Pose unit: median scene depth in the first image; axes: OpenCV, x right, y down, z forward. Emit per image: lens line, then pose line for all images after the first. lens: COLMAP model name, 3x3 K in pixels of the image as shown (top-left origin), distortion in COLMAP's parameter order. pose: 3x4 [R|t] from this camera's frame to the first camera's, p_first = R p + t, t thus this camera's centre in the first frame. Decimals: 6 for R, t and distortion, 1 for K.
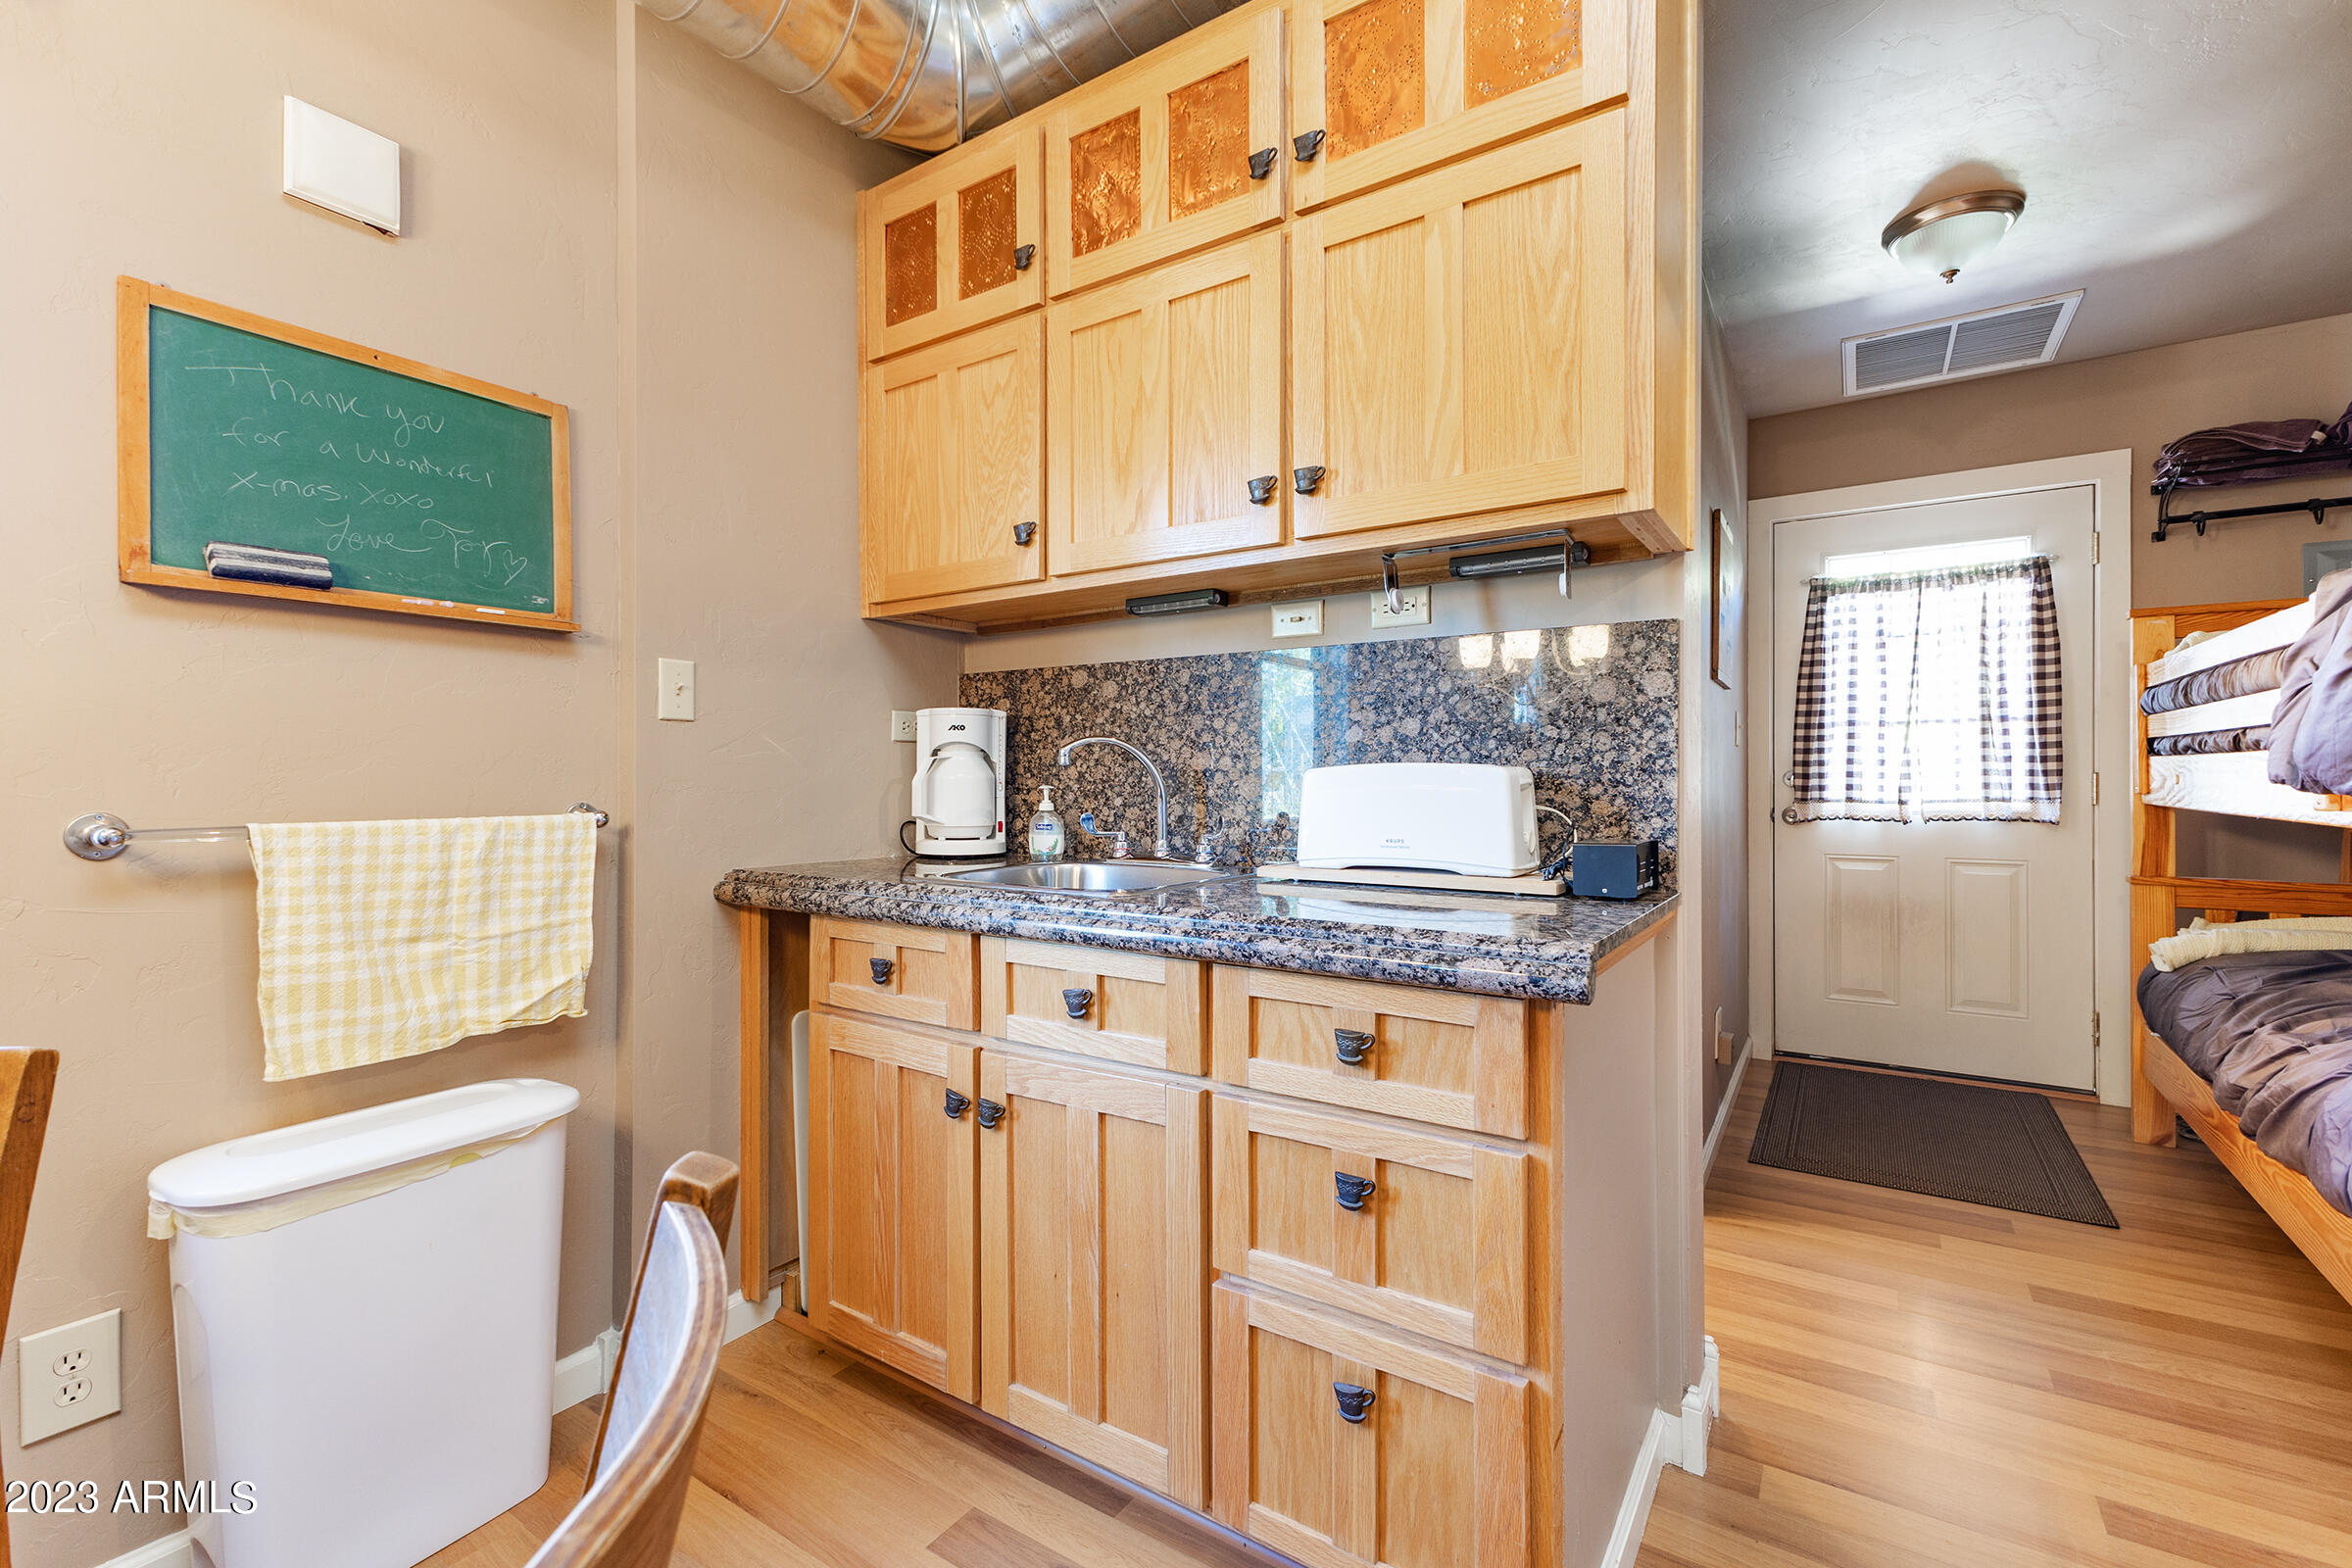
lens RADIAL K [[1013.7, 0, 1180.4], [0, 1013.7, 783.0], [0, 0, 1]] dist [0.003529, 0.000359]
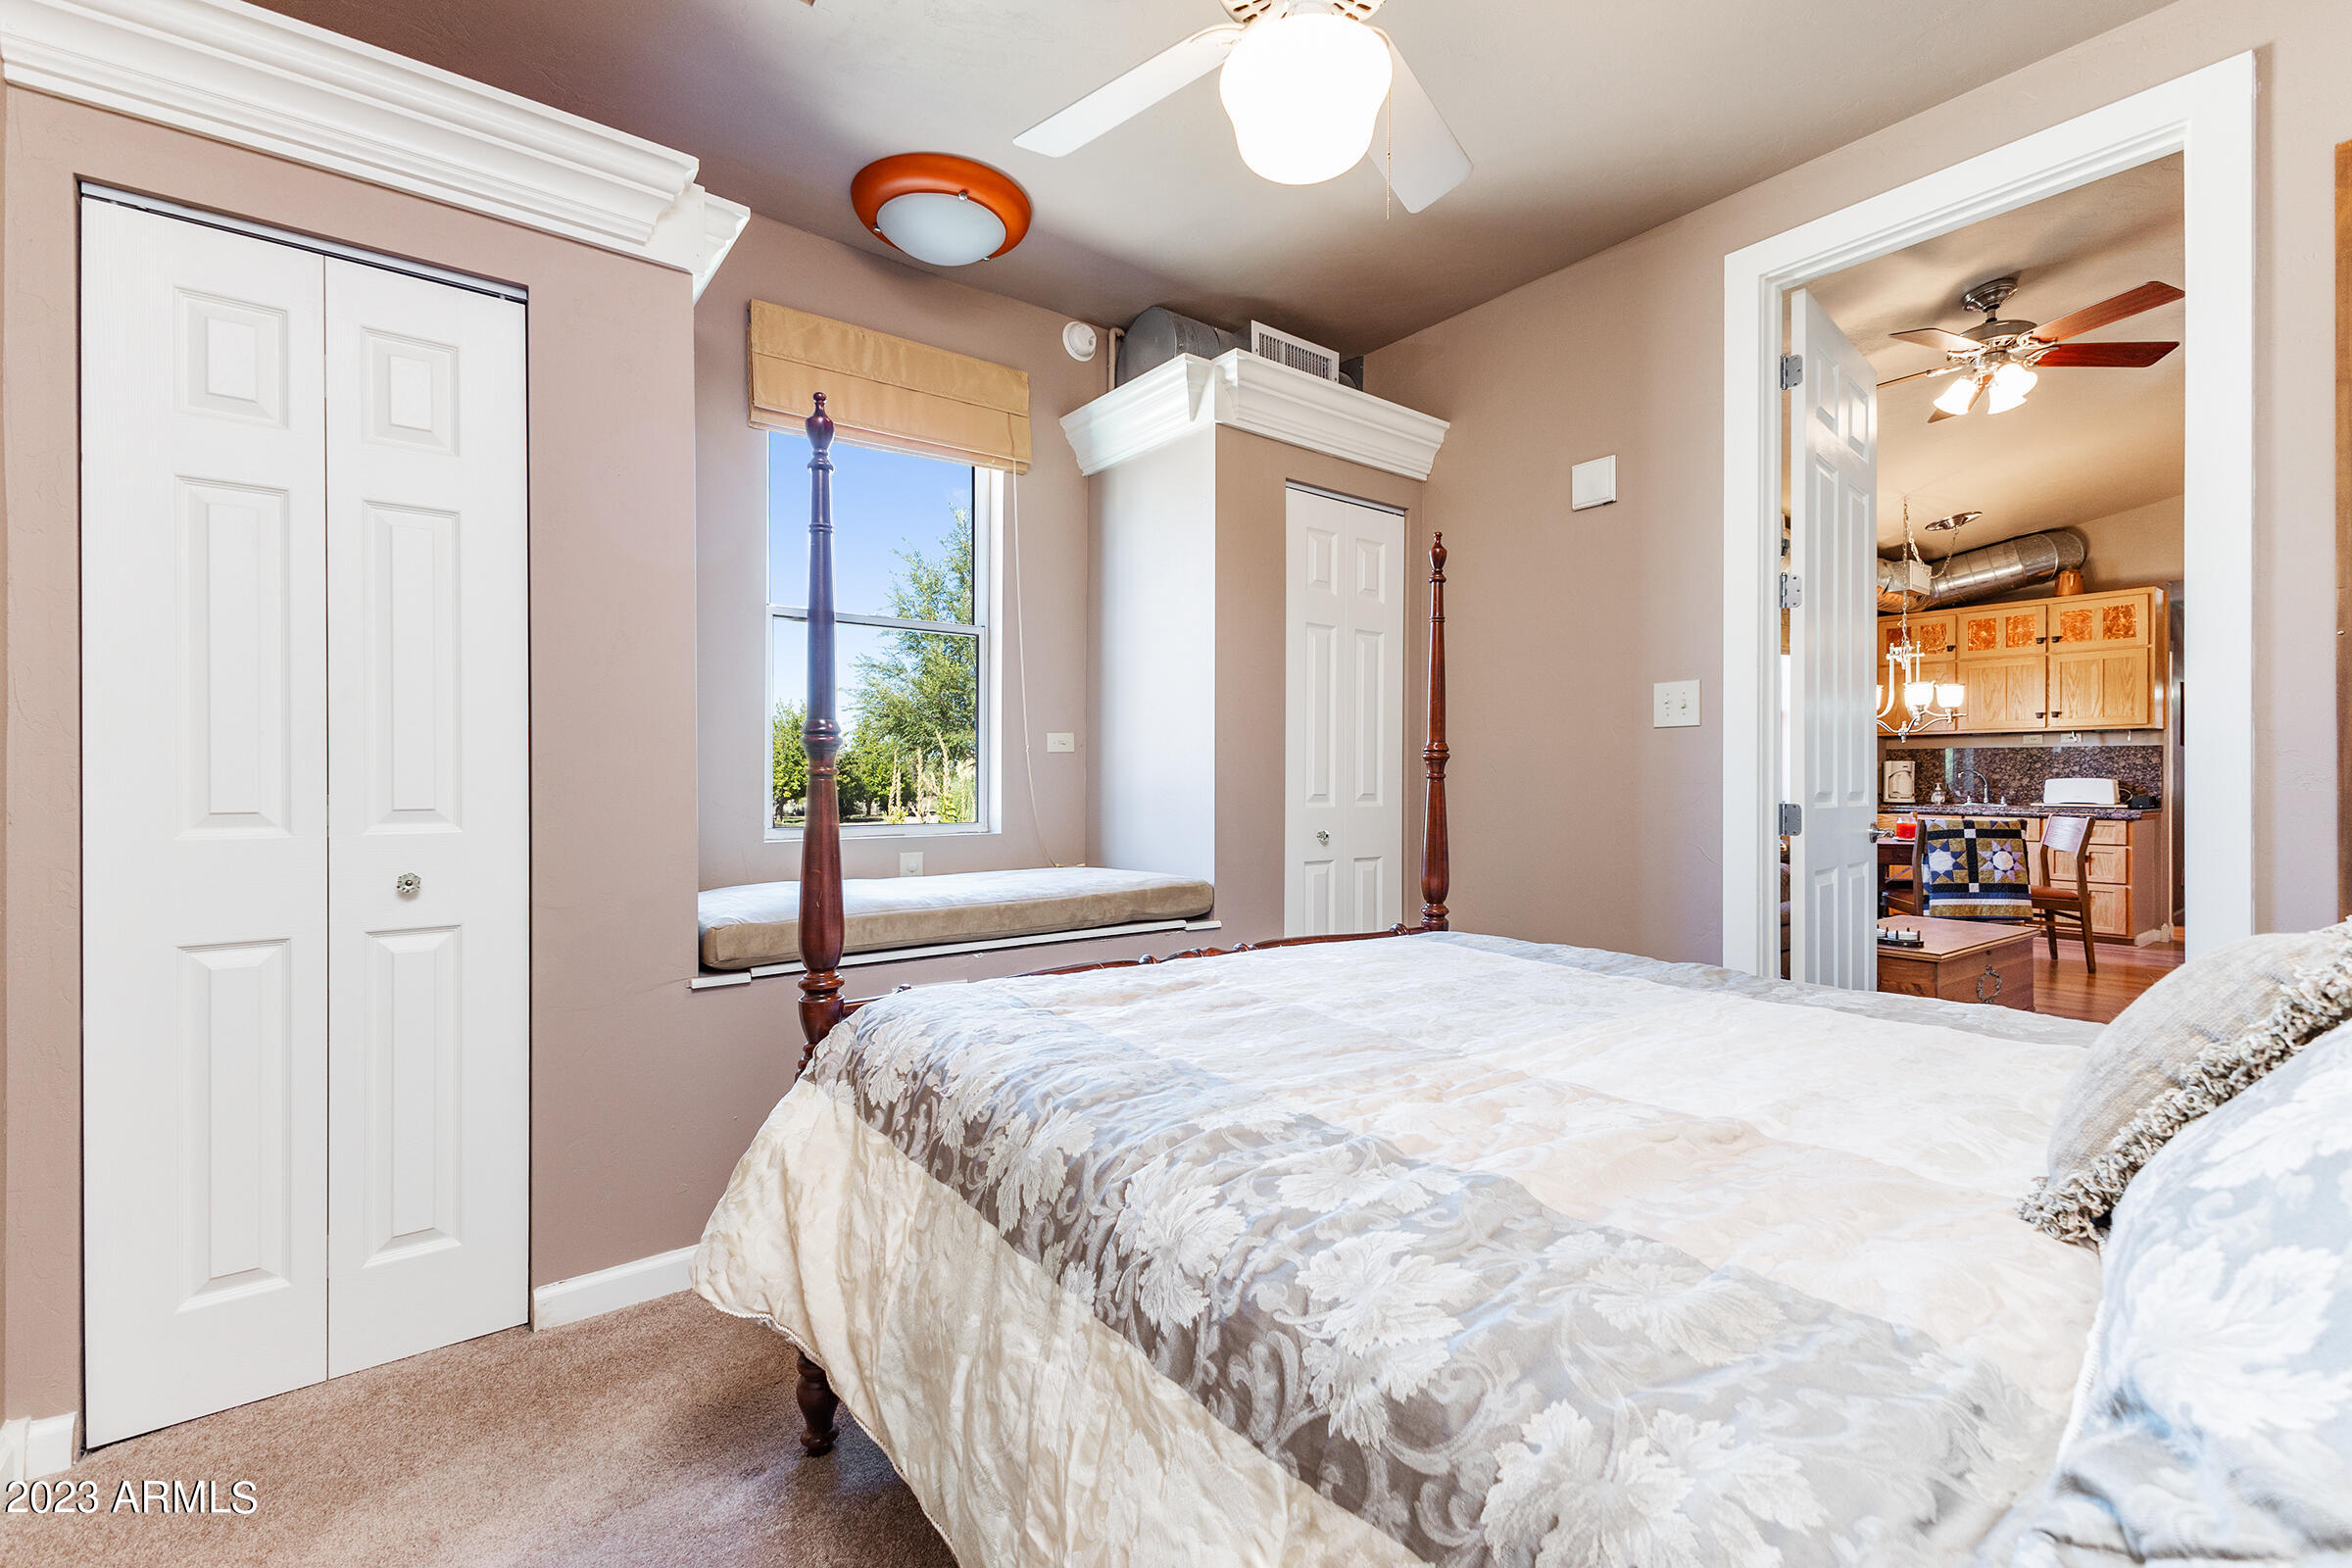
lens RADIAL K [[1013.7, 0, 1166.7], [0, 1013.7, 778.1], [0, 0, 1]] dist [0.003529, 0.000359]
pose [[0.947574, 0.001538, -0.319533, -2.496268], [-0.002470, 0.999994, -0.002513, -0.000563], [0.319527, 0.003170, 0.947572, -5.197460]]
